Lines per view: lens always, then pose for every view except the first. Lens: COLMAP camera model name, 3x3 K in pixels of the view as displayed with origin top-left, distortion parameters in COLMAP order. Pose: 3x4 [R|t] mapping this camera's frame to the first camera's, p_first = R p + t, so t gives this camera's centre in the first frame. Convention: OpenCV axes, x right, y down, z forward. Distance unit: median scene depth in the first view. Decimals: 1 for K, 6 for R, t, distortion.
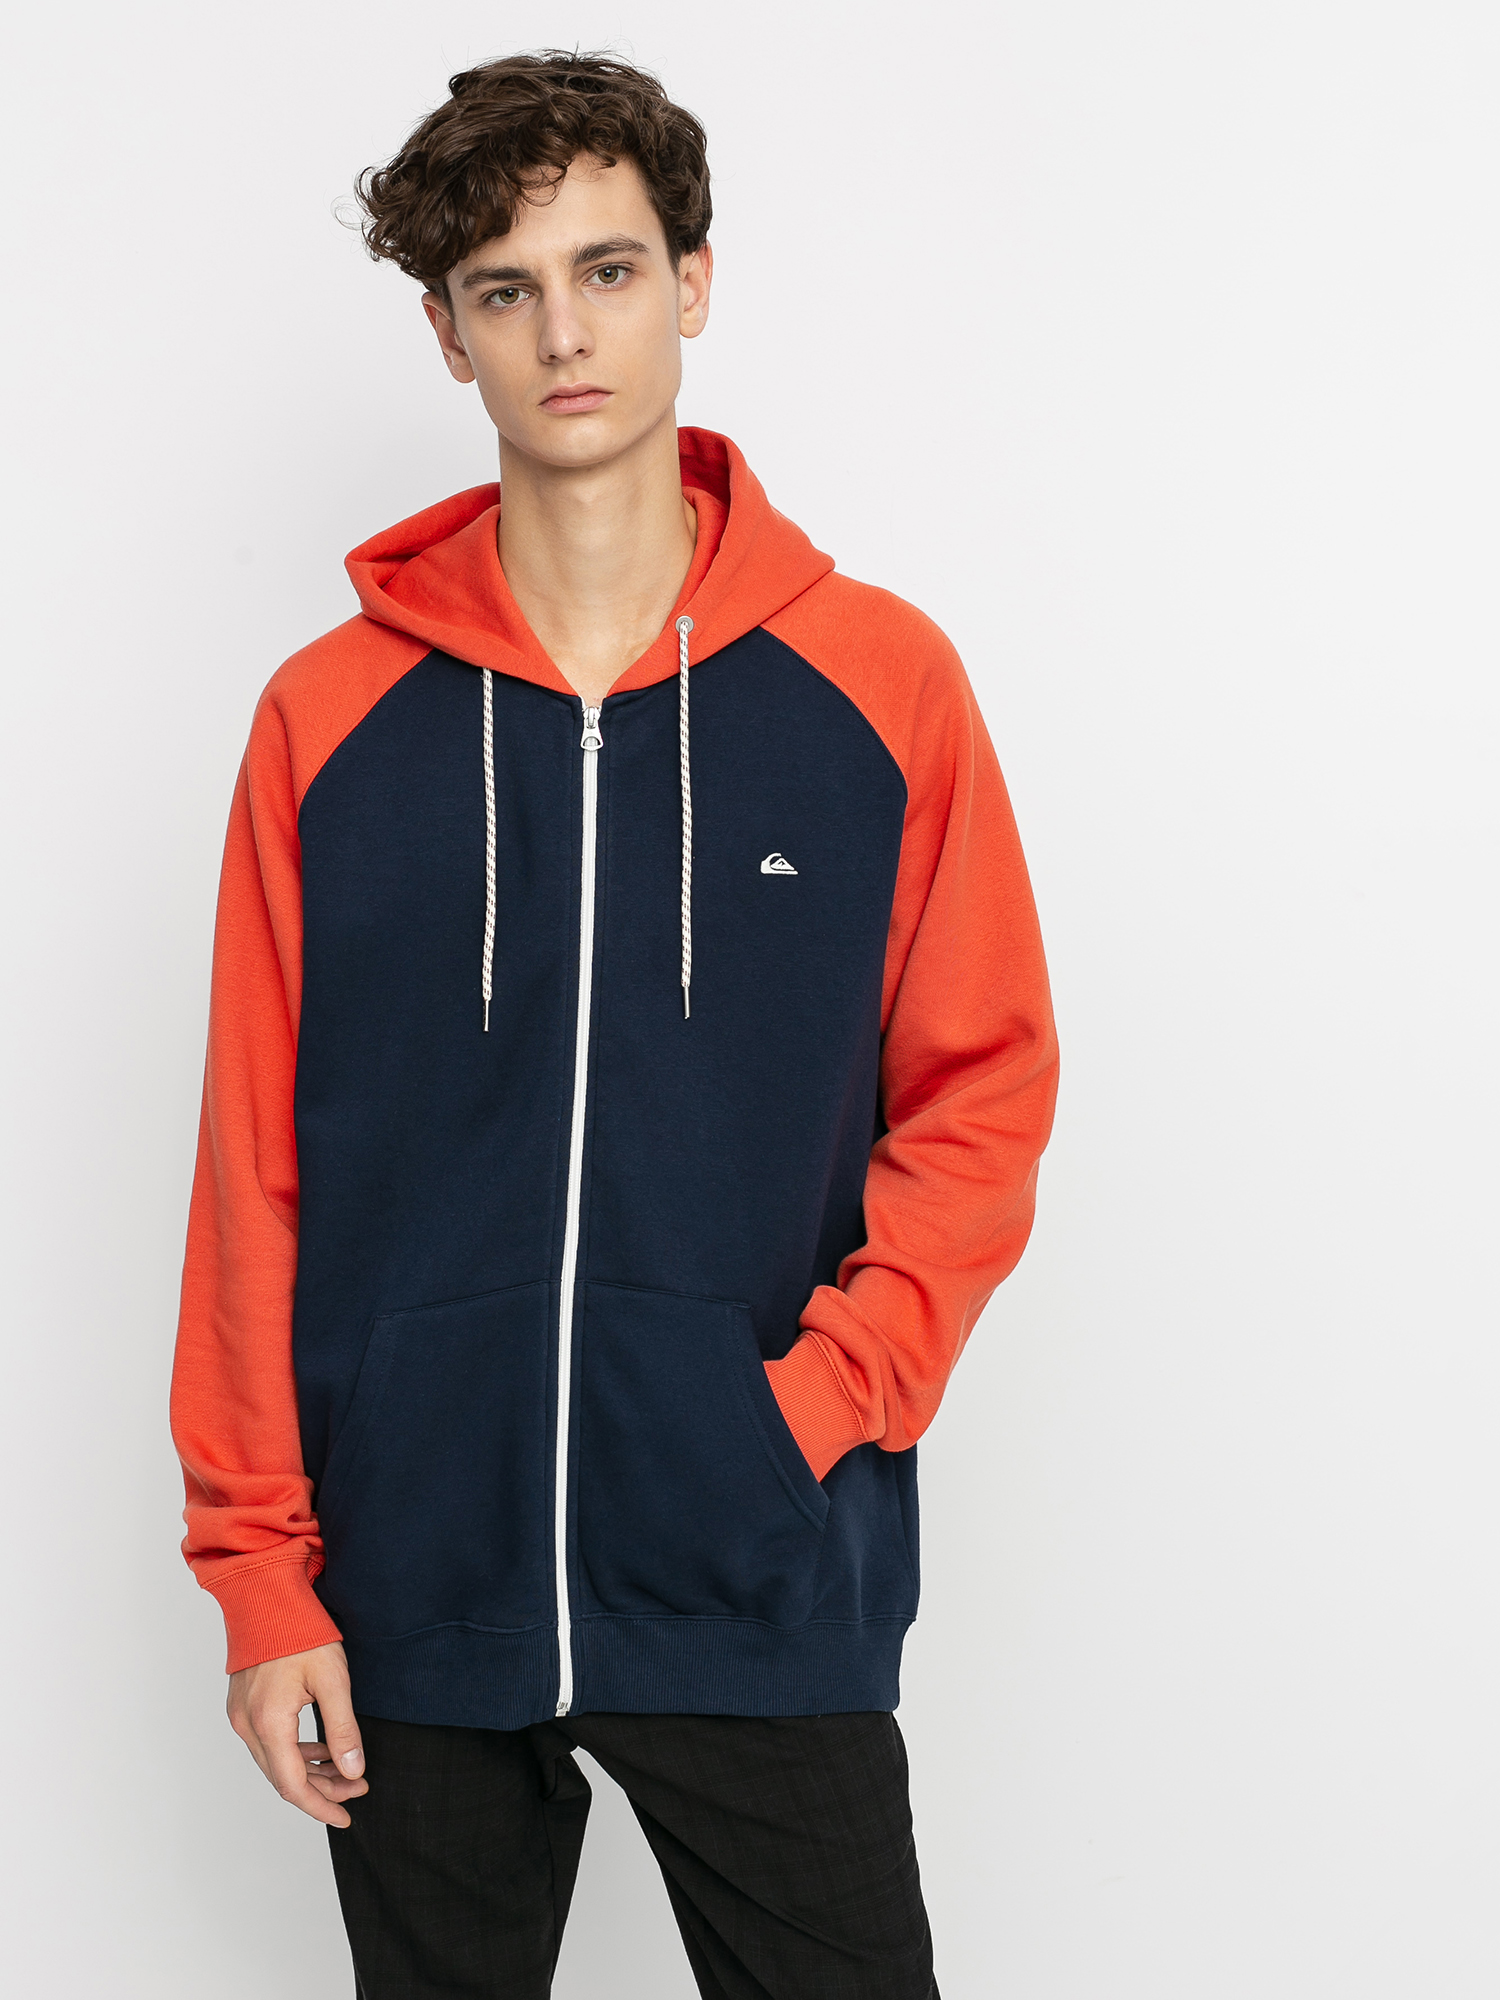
lens RADIAL K [[2791.1, 0, 750.0], [0, 2791.1, 1000.0], [0, 0, 1]] dist [-0.016137, -0.021079]
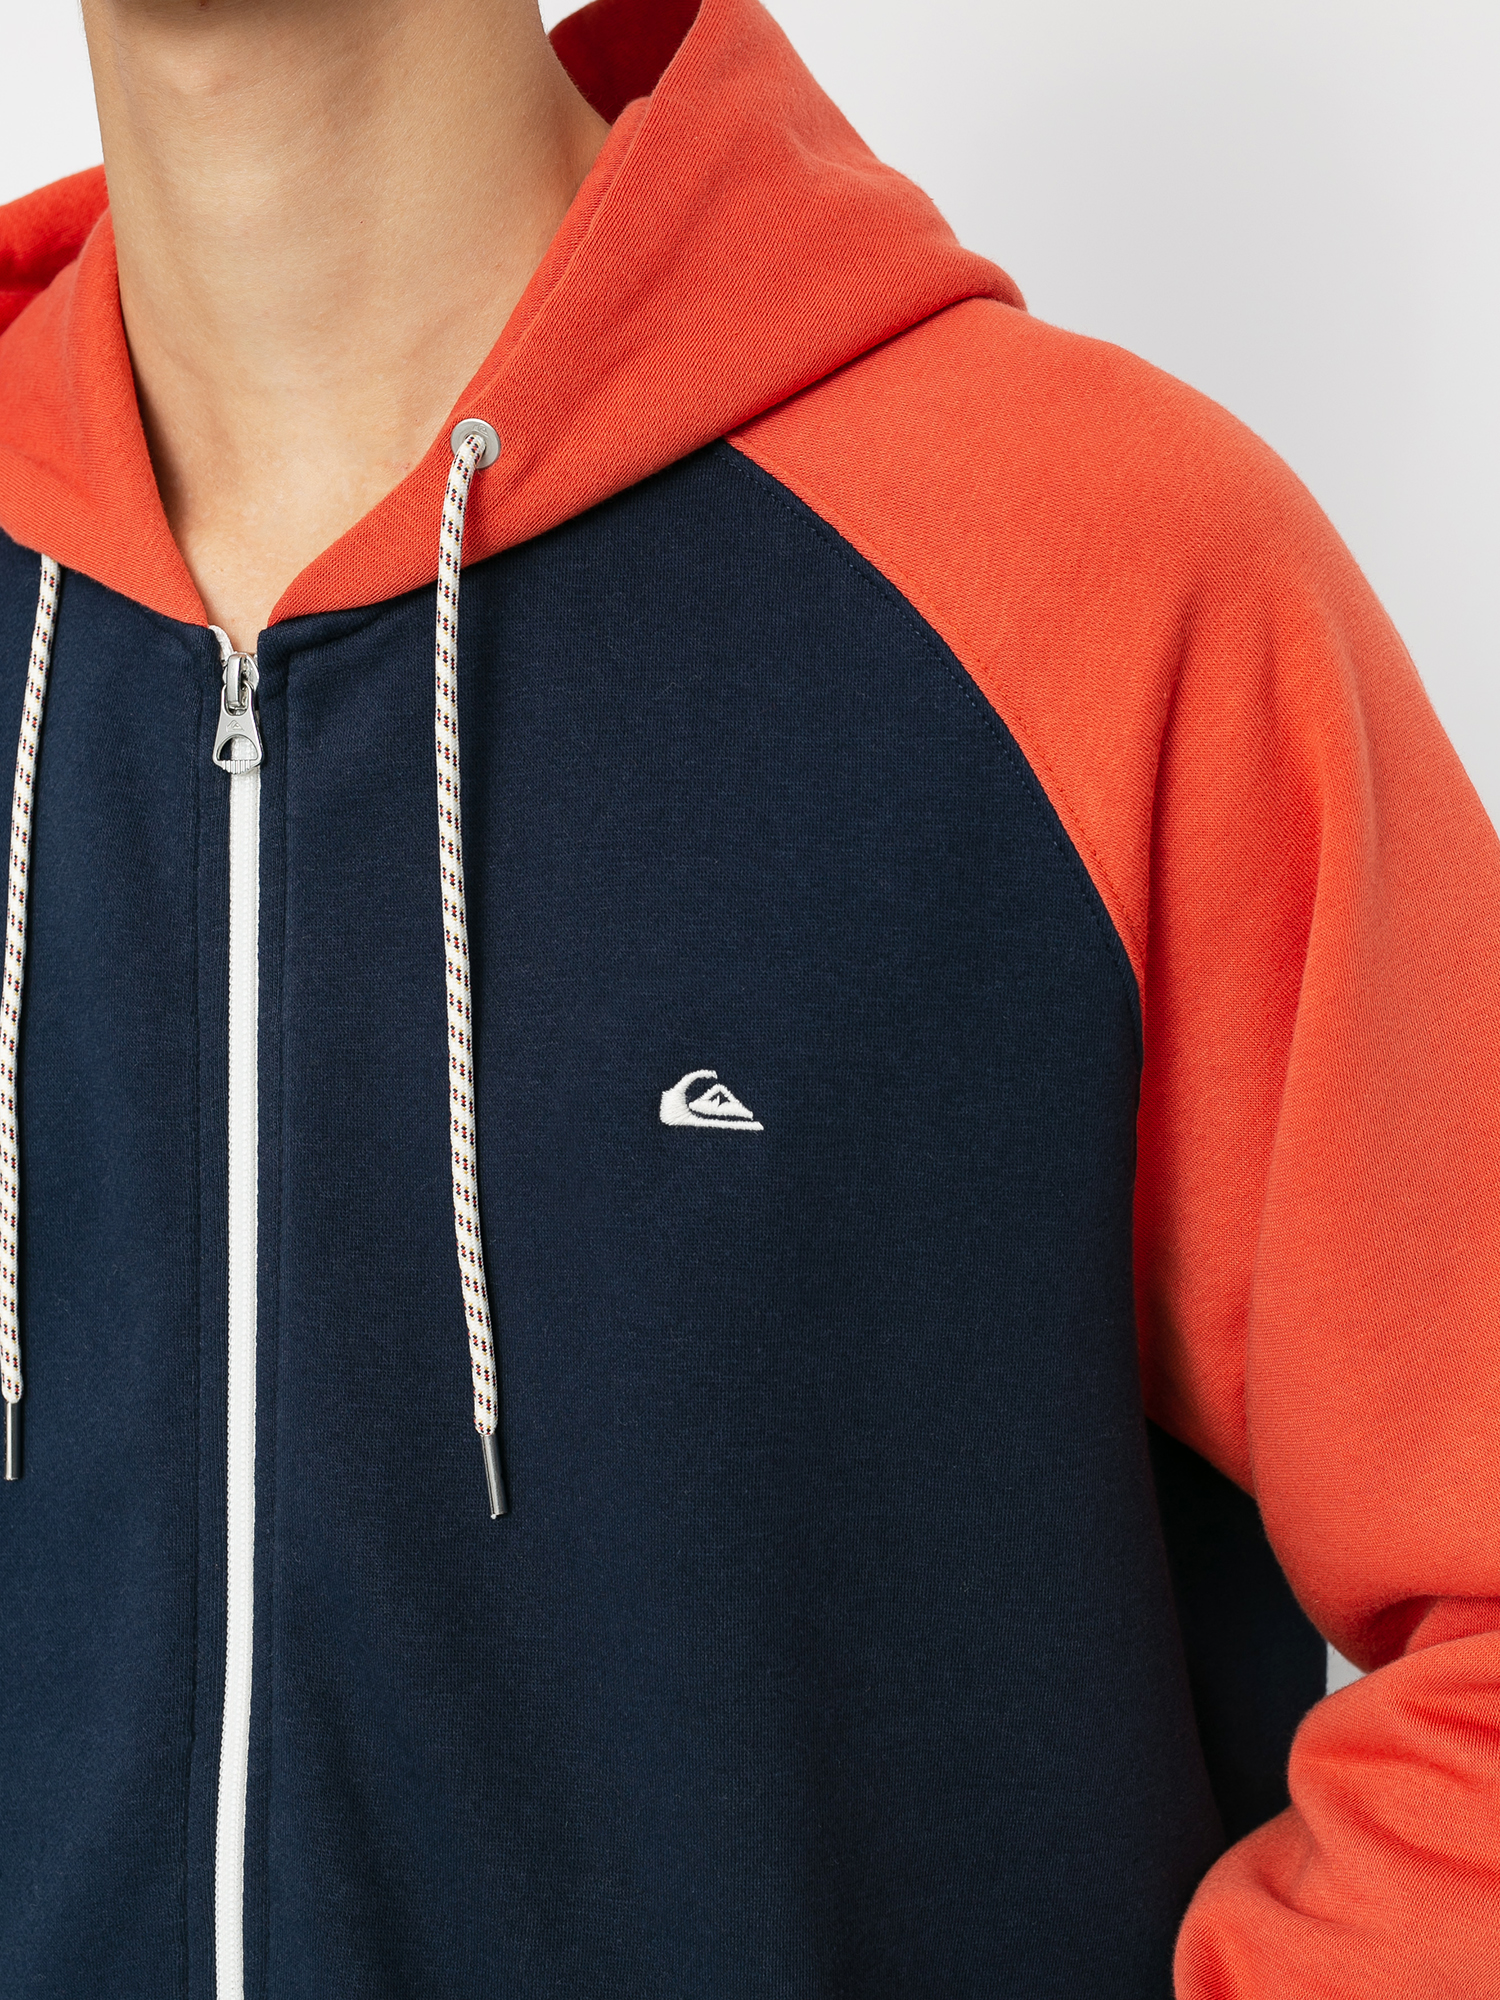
lens RADIAL K [[2791.1, 0, 750.0], [0, 2791.1, 1000.0], [0, 0, 1]] dist [-0.016137, -0.021079]
pose [[0.933638, 0.045503, -0.355315, 0.140266], [-0.051958, 0.998612, -0.008641, -0.058676], [0.354428, 0.026529, 0.934707, 0.670361]]
